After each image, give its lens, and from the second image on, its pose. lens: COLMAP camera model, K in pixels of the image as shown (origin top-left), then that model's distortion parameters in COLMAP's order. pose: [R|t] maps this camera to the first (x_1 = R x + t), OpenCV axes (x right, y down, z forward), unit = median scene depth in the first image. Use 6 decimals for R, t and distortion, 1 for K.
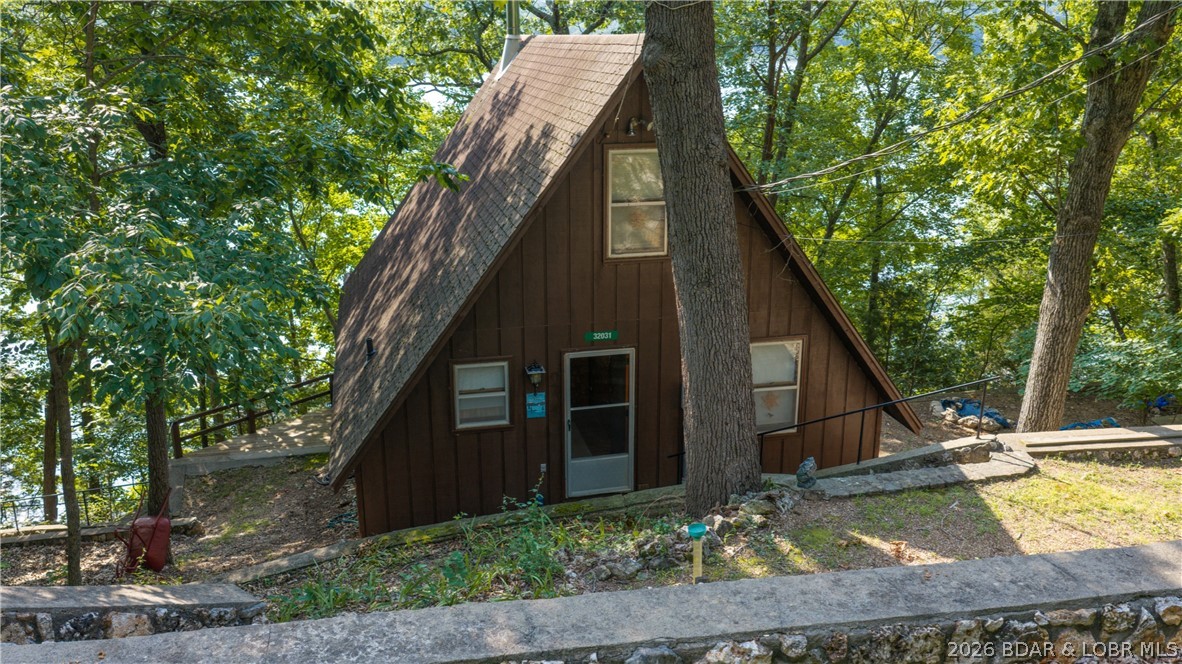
lens RADIAL K [[977.7, 0, 591.8], [0, 977.7, 340.0], [0, 0, 1]] dist [-0.002083, -0.013216]
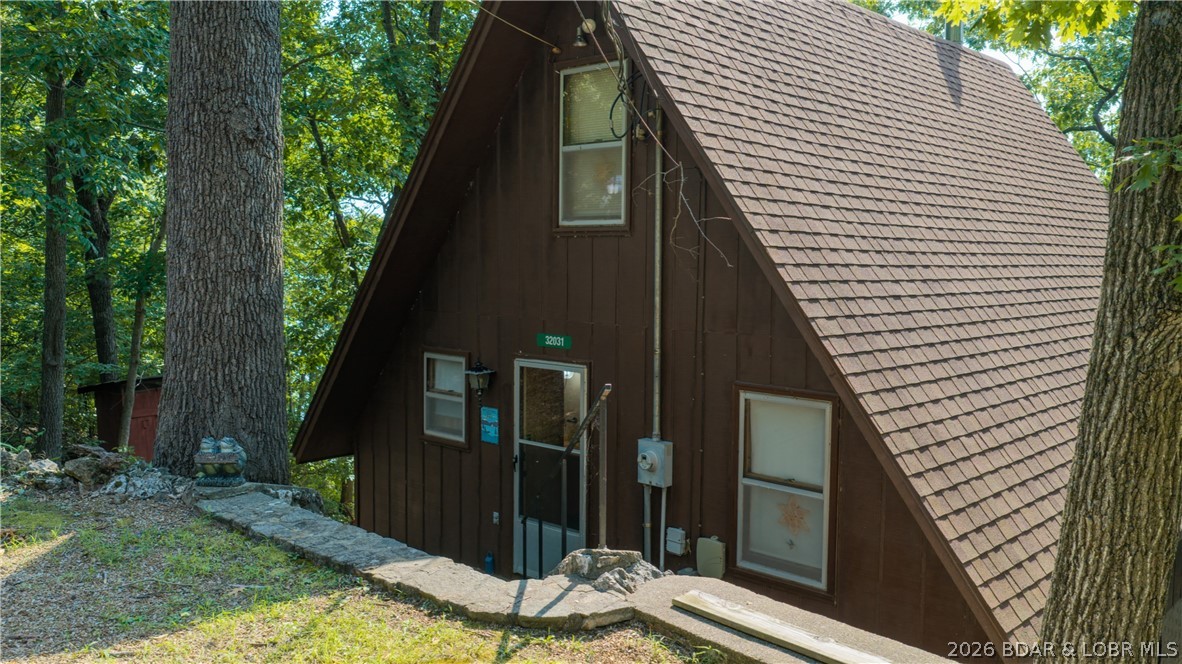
lens RADIAL K [[977.7, 0, 591.8], [0, 977.7, 340.0], [0, 0, 1]] dist [-0.002083, -0.013216]
pose [[0.554697, 0.081403, -0.828061, 0.600802], [-0.258751, 0.962734, -0.078689, 0.042895], [0.790796, 0.257910, 0.555089, 0.631604]]
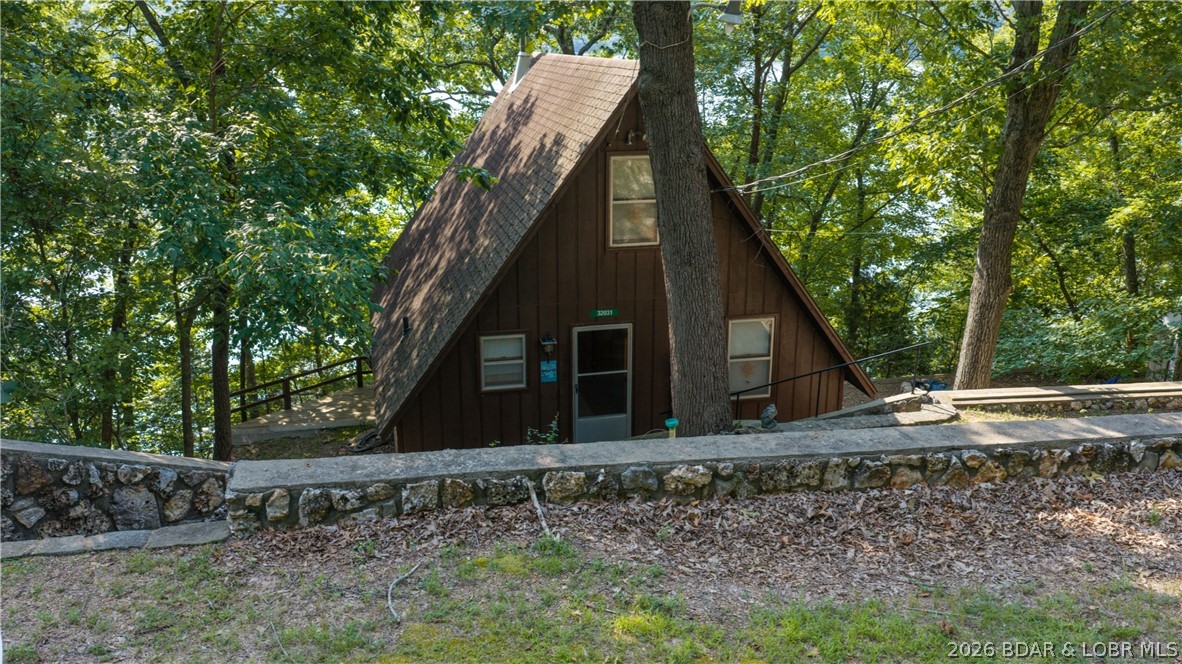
lens RADIAL K [[977.7, 0, 591.8], [0, 977.7, 340.0], [0, 0, 1]] dist [-0.002083, -0.013216]
pose [[0.999999, 0.001585, -0.000305, -0.004545], [-0.001585, 0.999998, -0.000998, 0.029875], [0.000303, 0.000998, 0.999999, -0.185201]]
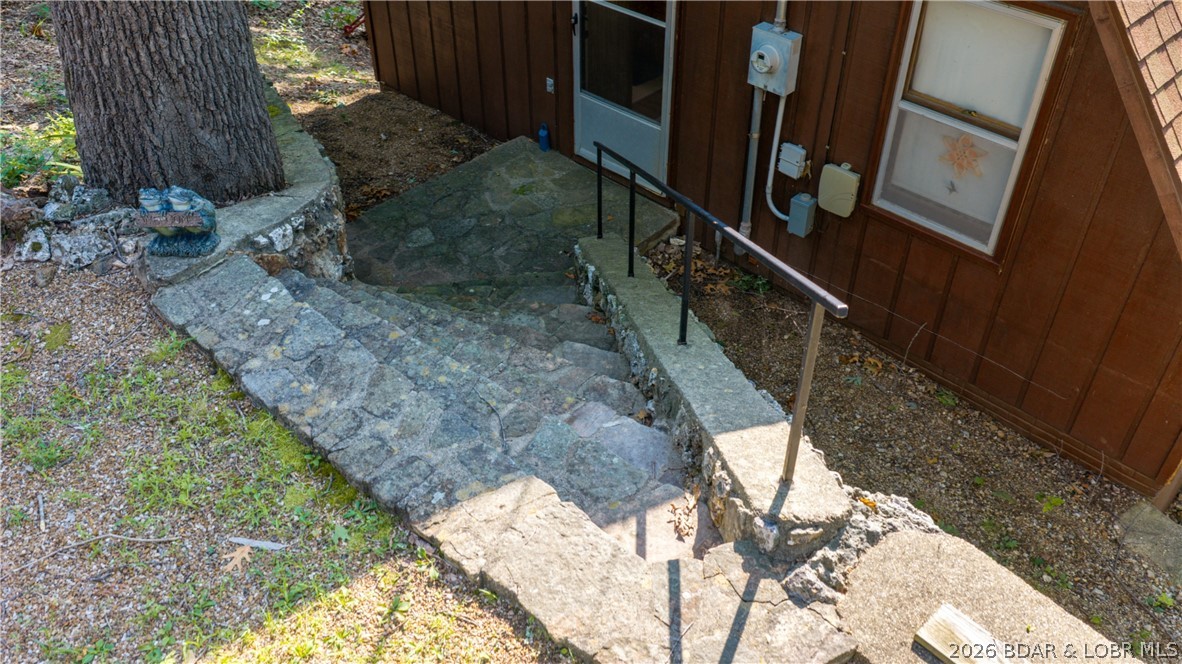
lens RADIAL K [[977.7, 0, 591.8], [0, 977.7, 340.0], [0, 0, 1]] dist [-0.002083, -0.013216]
pose [[0.539797, 0.544012, -0.642394, 0.430081], [-0.248985, 0.832160, 0.495496, -0.038233], [0.804130, -0.107521, 0.584648, 0.680834]]
